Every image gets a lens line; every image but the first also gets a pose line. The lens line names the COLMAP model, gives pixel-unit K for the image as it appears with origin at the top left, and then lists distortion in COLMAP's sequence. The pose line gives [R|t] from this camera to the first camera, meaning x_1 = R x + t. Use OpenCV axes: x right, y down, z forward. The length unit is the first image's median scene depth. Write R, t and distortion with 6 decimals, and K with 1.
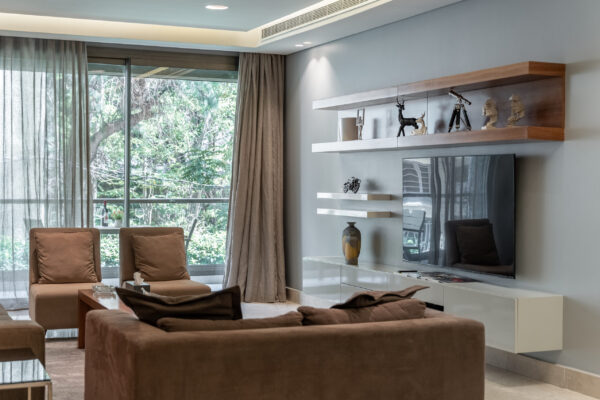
lens RADIAL K [[934.8, 0, 303.0], [0, 934.8, 199.7], [0, 0, 1]] dist [0.028498, 0.000000]
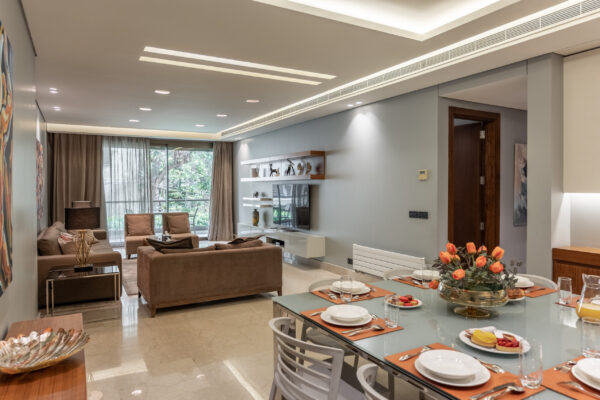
lens RADIAL K [[404.0, 0, 305.7], [0, 404.0, 193.9], [0, 0, 1]] dist [-0.010335, -0.004250]
pose [[0.994074, -0.013716, 0.107834, 0.070573], [0.013890, 0.999903, -0.000870, -0.014708], [-0.107812, 0.002363, 0.994169, -0.116190]]
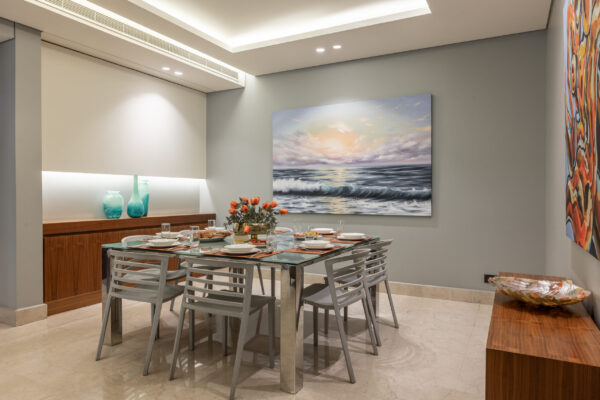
lens RADIAL K [[404.0, 0, 296.4], [0, 404.0, 197.8], [0, 0, 1]] dist [-0.010335, -0.004250]
pose [[-0.613486, -0.016294, 0.789537, -0.142532], [0.011035, 0.999513, 0.029202, 0.010325], [-0.789628, 0.026628, -0.613007, 0.358417]]
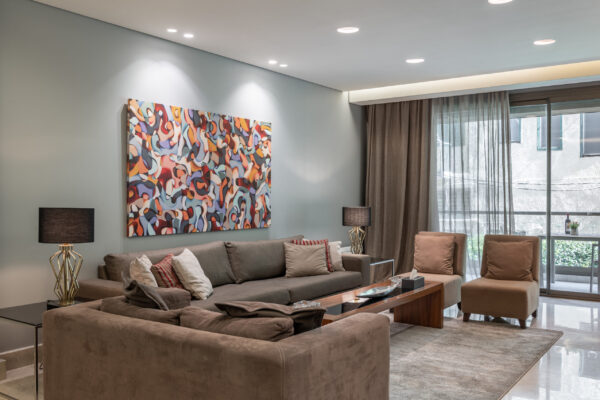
lens RADIAL K [[567.5, 0, 302.0], [0, 567.5, 198.8], [0, 0, 1]] dist [-0.018594, 0.000000]
pose [[0.514730, -0.006462, -0.857328, 0.331563], [-0.012599, 0.999807, -0.015101, -0.002774], [0.857260, 0.018574, 0.514549, 0.391363]]
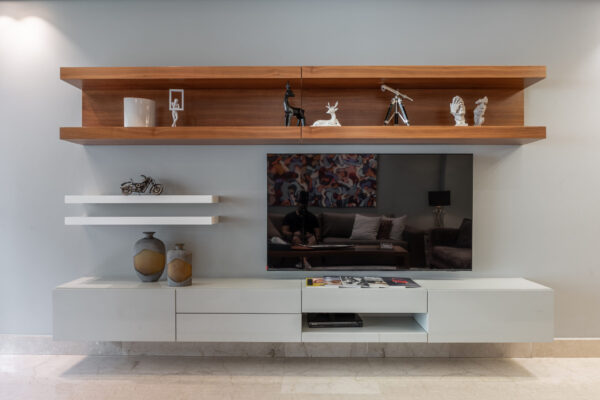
lens RADIAL K [[404.0, 0, 296.9], [0, 404.0, 195.7], [0, 0, 1]] dist [-0.010335, -0.004250]
pose [[0.415049, -0.007206, 0.909770, -0.208801], [0.022299, 0.999749, -0.002255, -0.002964], [-0.909526, 0.021223, 0.415106, 0.755708]]
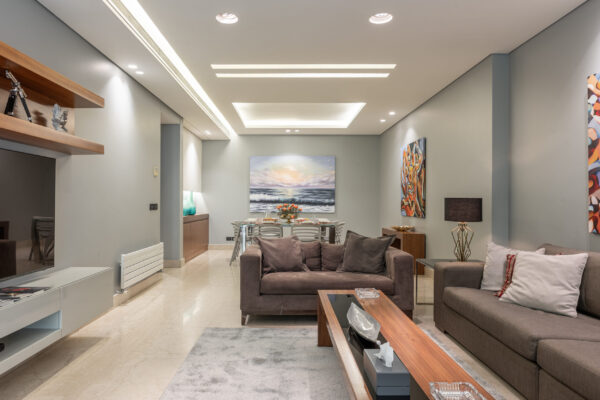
lens RADIAL K [[404.0, 0, 281.7], [0, 404.0, 207.9], [0, 0, 1]] dist [-0.010335, -0.004250]
pose [[-0.907996, -0.019354, 0.418531, -0.179542], [-0.003258, 0.999228, 0.039140, -0.006329], [-0.418965, 0.034175, -0.907359, 1.013664]]
